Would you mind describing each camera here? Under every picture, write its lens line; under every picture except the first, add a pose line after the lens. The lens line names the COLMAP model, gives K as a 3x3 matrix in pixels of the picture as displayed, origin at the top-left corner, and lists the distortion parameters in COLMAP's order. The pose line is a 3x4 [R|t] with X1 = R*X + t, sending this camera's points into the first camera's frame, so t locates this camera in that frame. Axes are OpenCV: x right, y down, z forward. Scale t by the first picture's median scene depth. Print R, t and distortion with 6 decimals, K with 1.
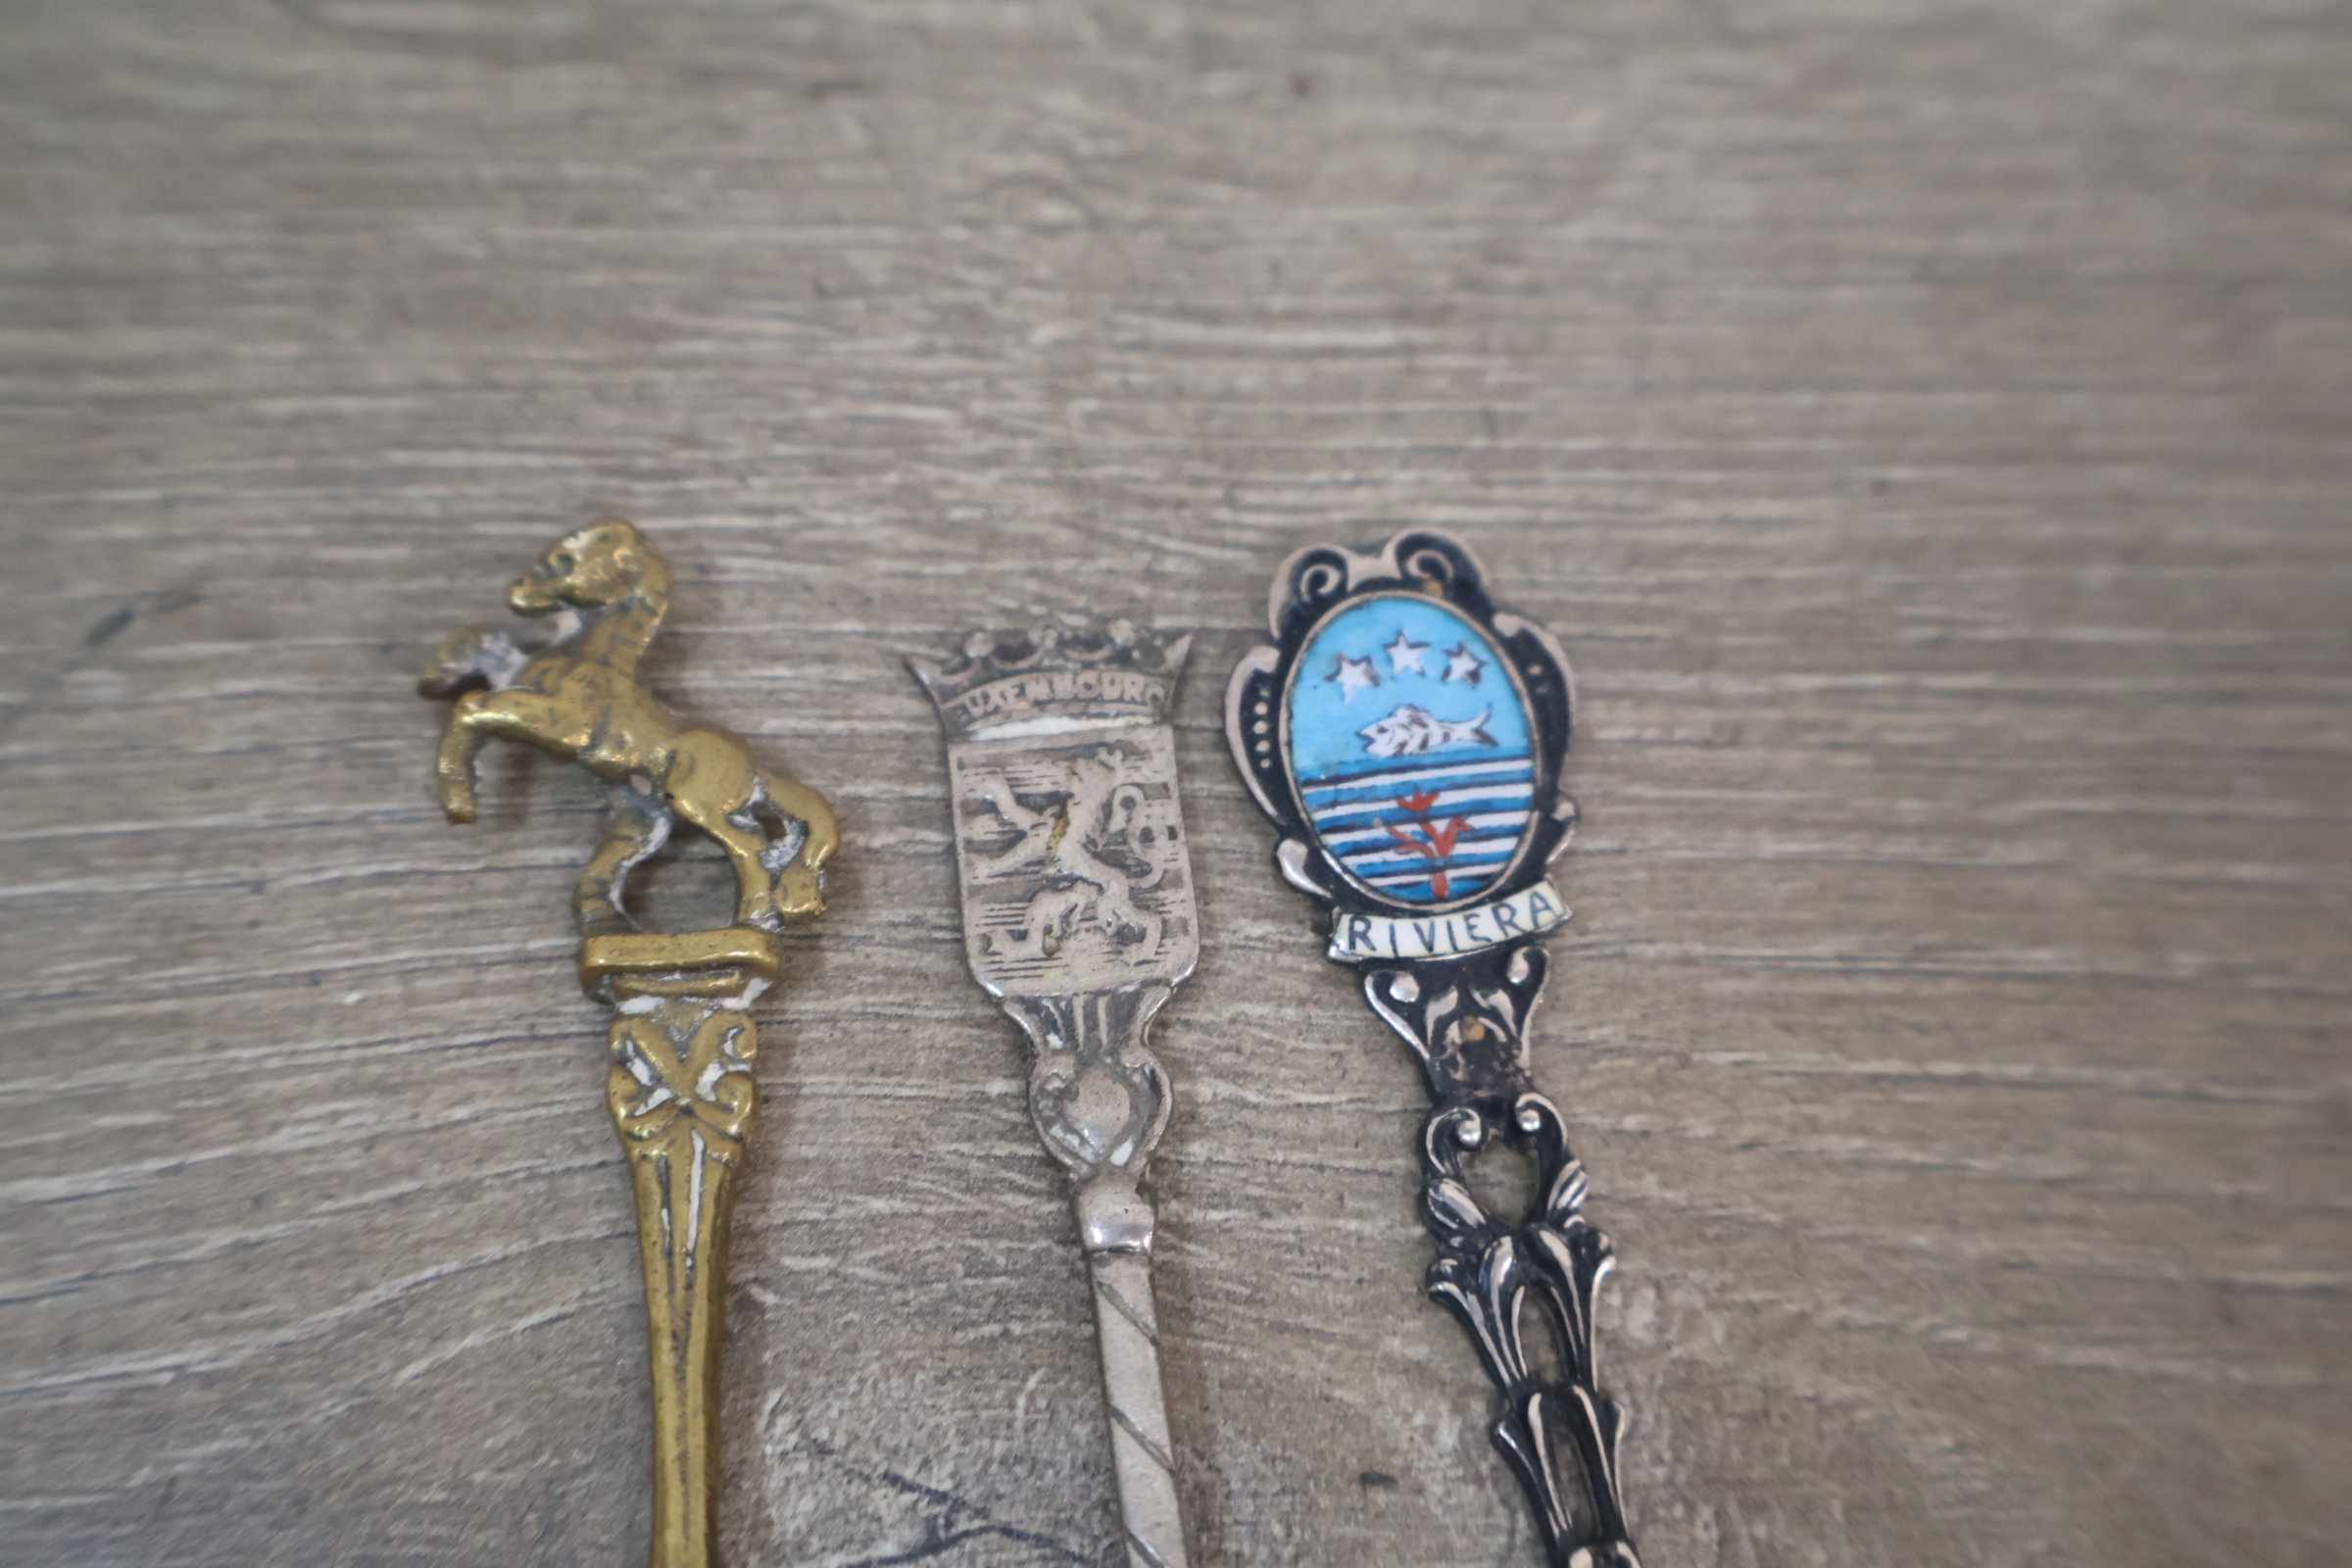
lens RADIAL K [[2664.6, 0, 1176.0], [0, 2664.6, 784.0], [0, 0, 1]] dist [0.007741, 0.001002]
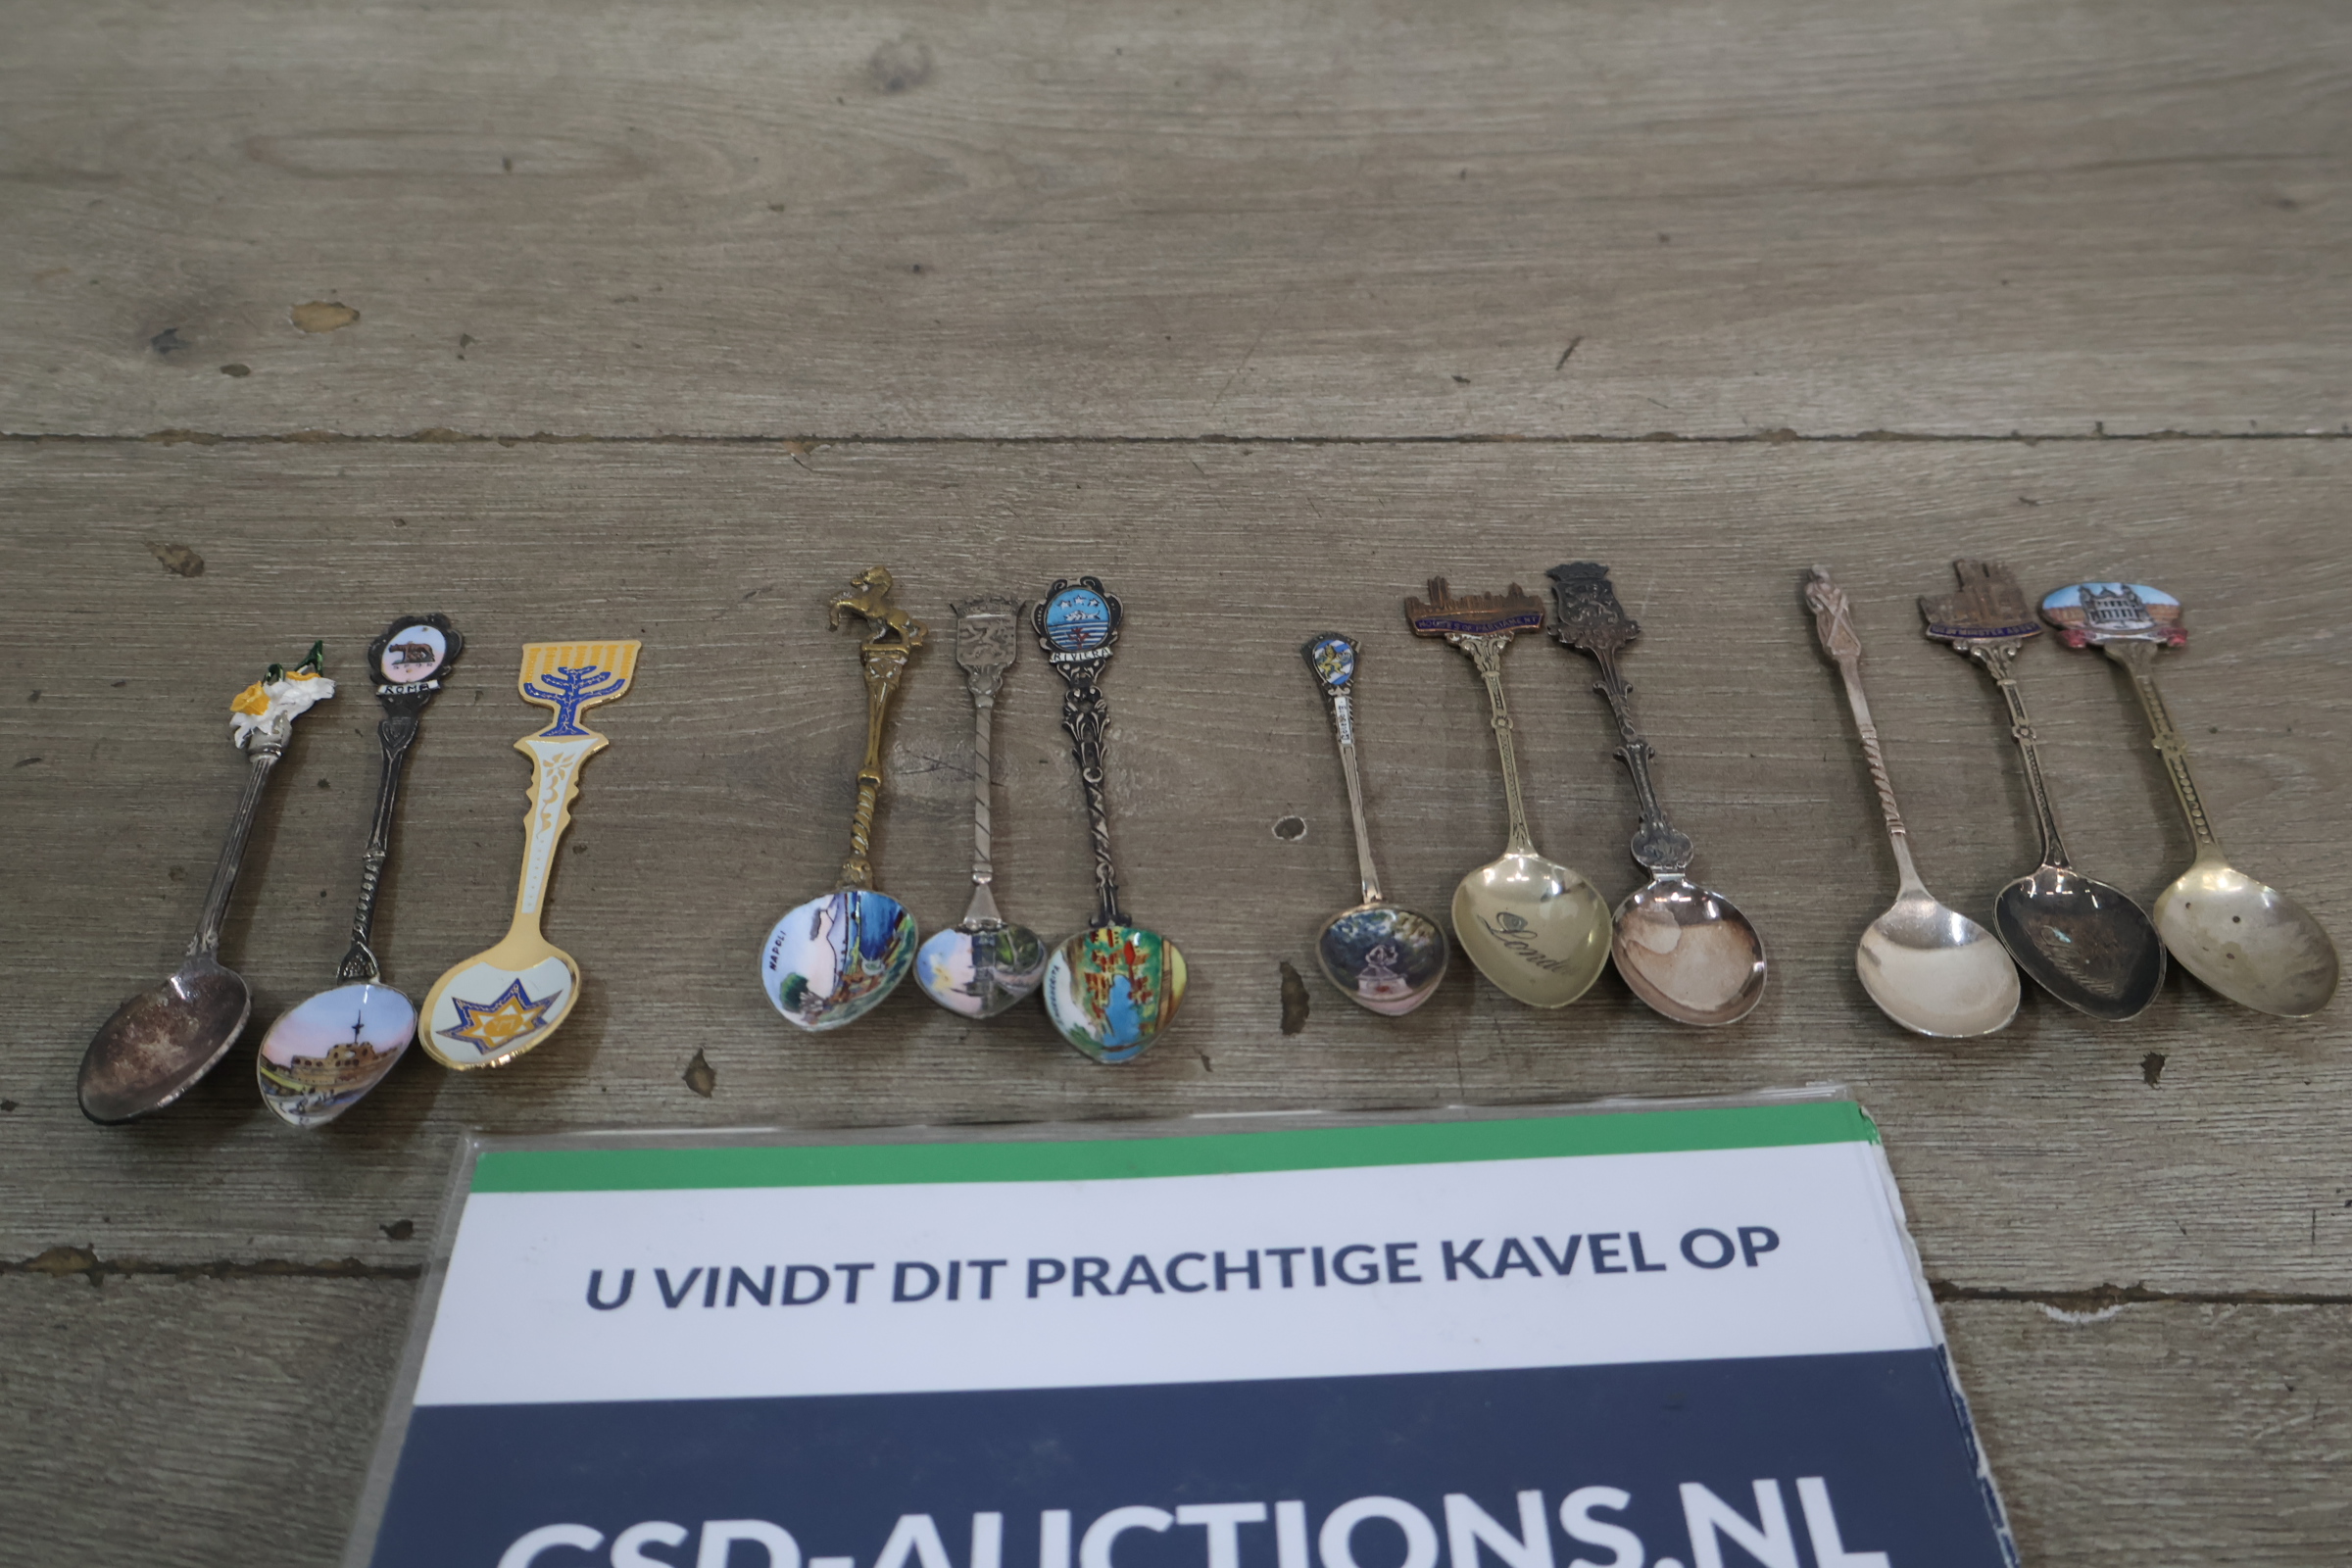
lens RADIAL K [[2452.6, 0, 1176.0], [0, 2452.6, 784.0], [0, 0, 1]] dist [-0.013884, -0.001509]
pose [[0.993503, 0.005411, -0.113681, 0.629283], [-0.043458, 0.941216, -0.334997, 1.379639], [0.105186, 0.337761, 0.935336, -2.197739]]
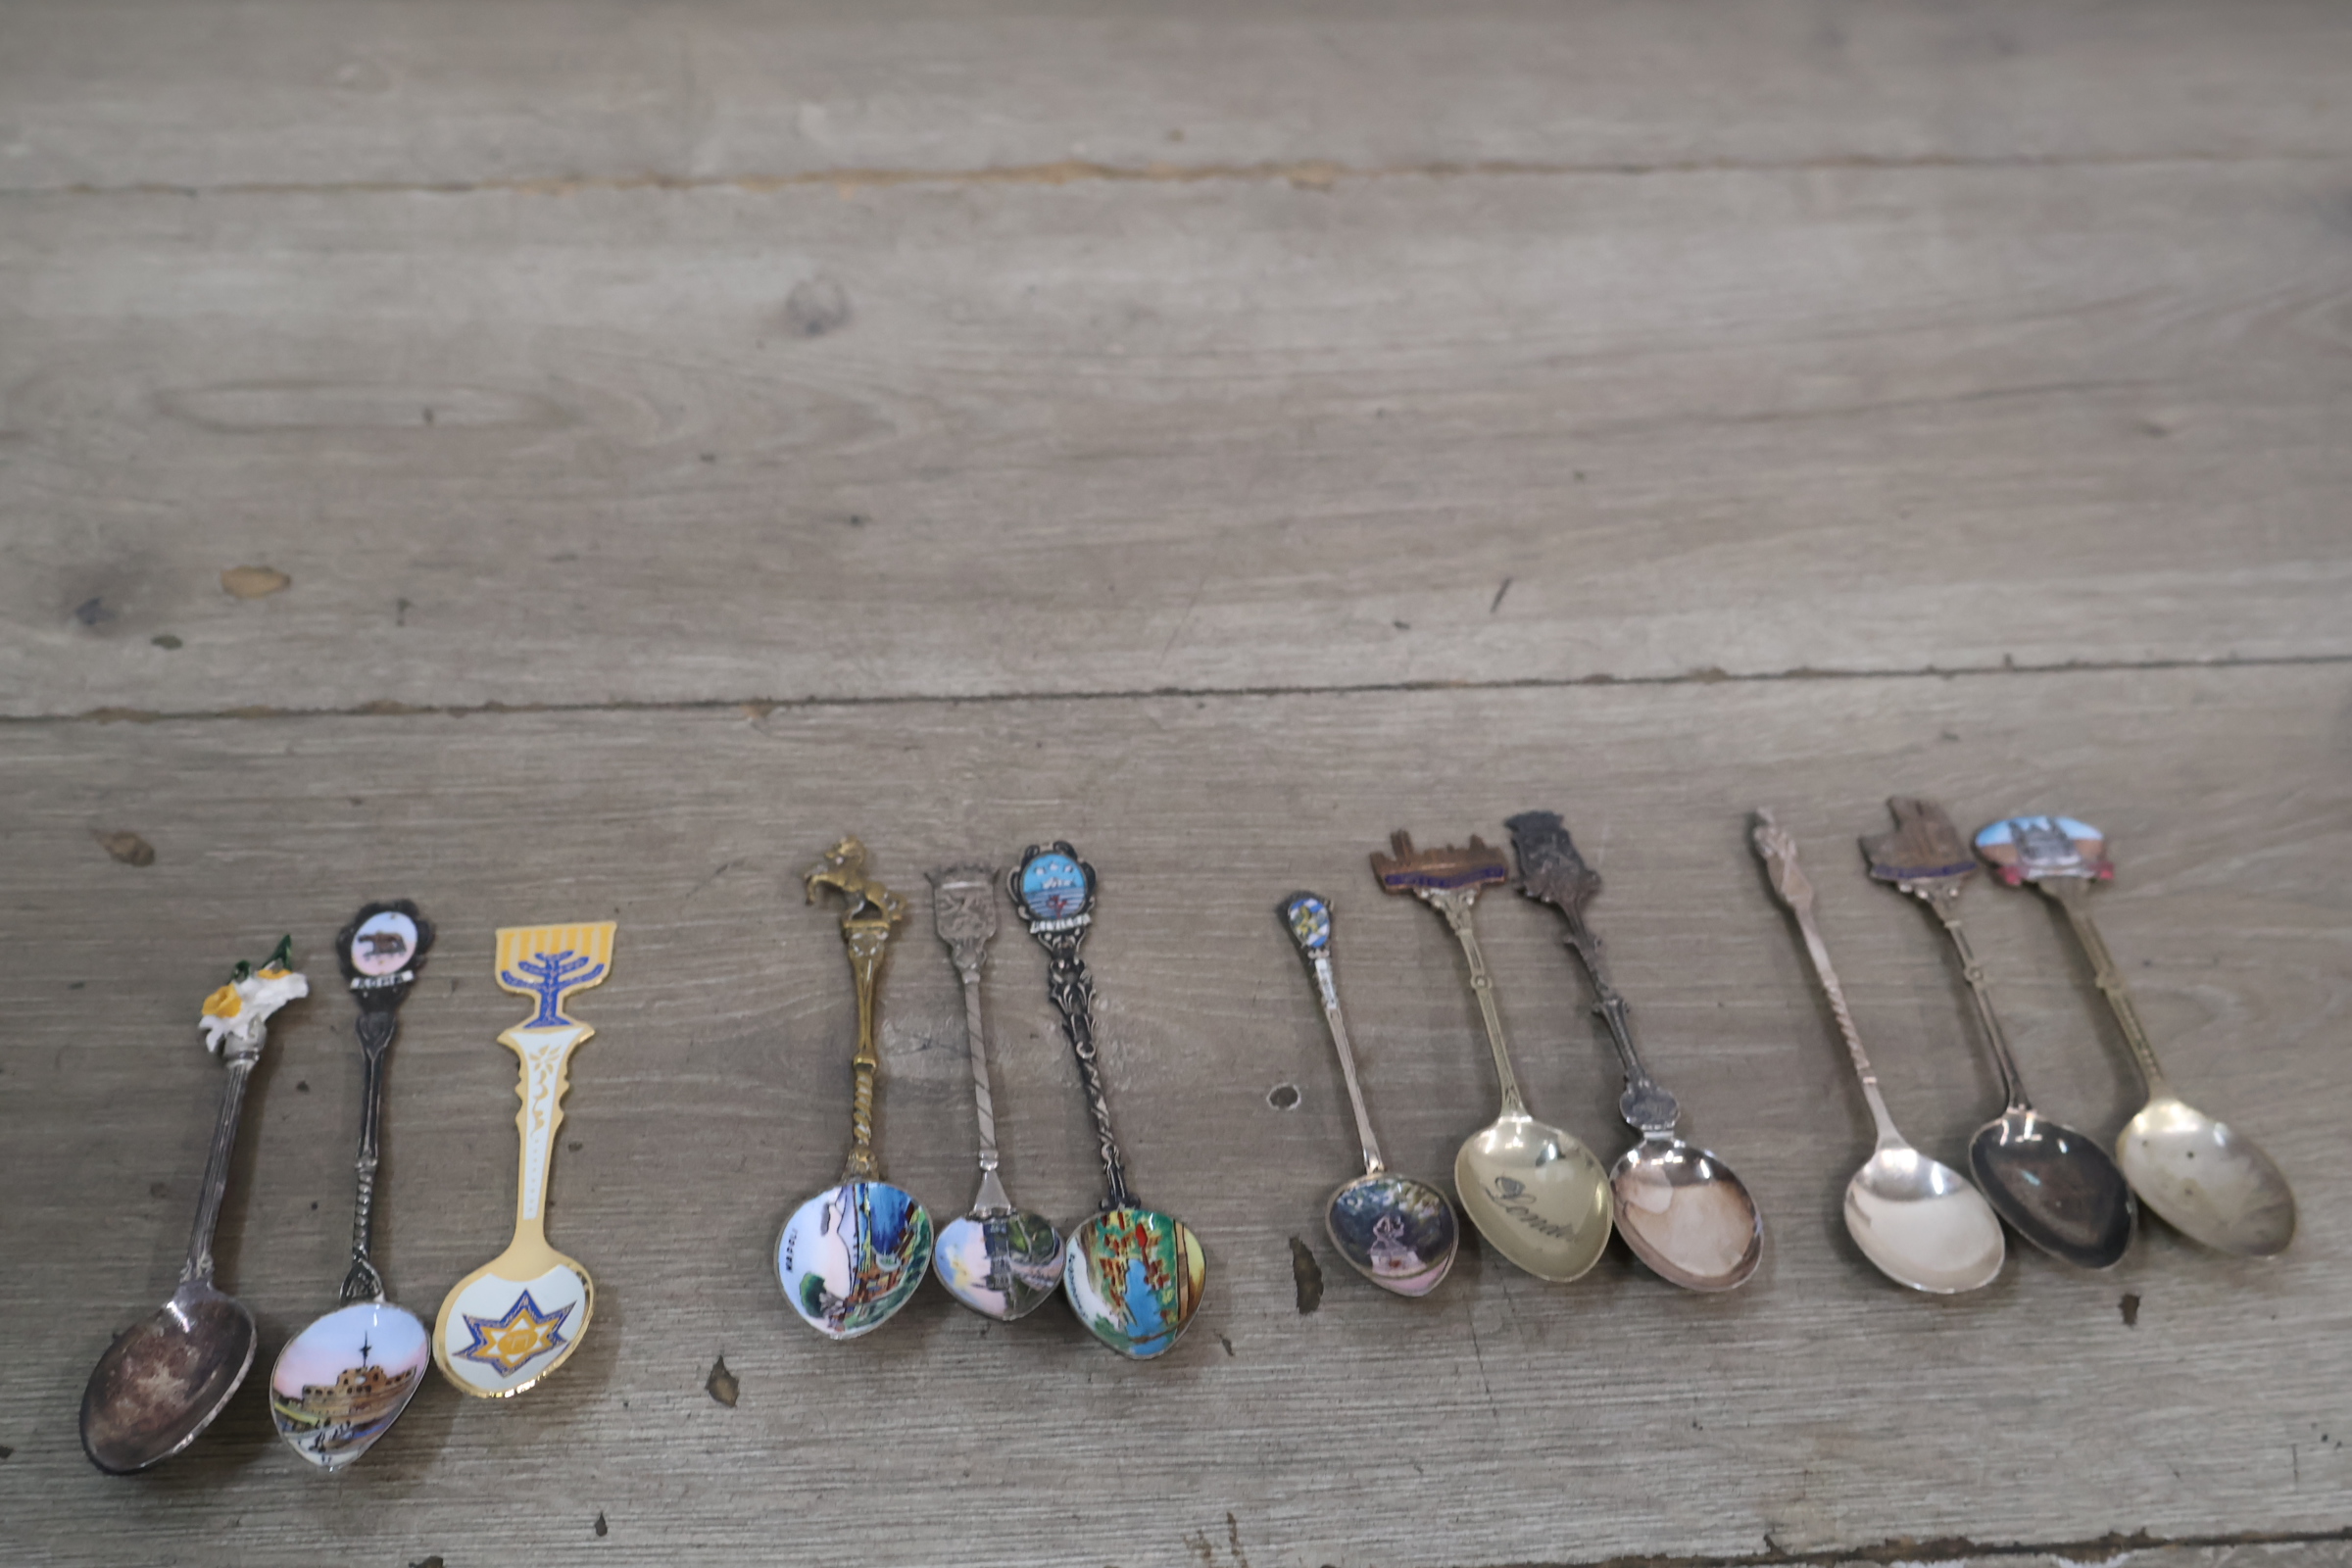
lens RADIAL K [[2452.6, 0, 1176.0], [0, 2452.6, 784.0], [0, 0, 1]] dist [-0.013884, -0.001509]
pose [[0.999216, -0.029316, -0.026606, 0.364386], [0.017235, 0.927149, -0.374295, 1.184104], [0.035641, 0.373543, 0.926928, -2.354039]]
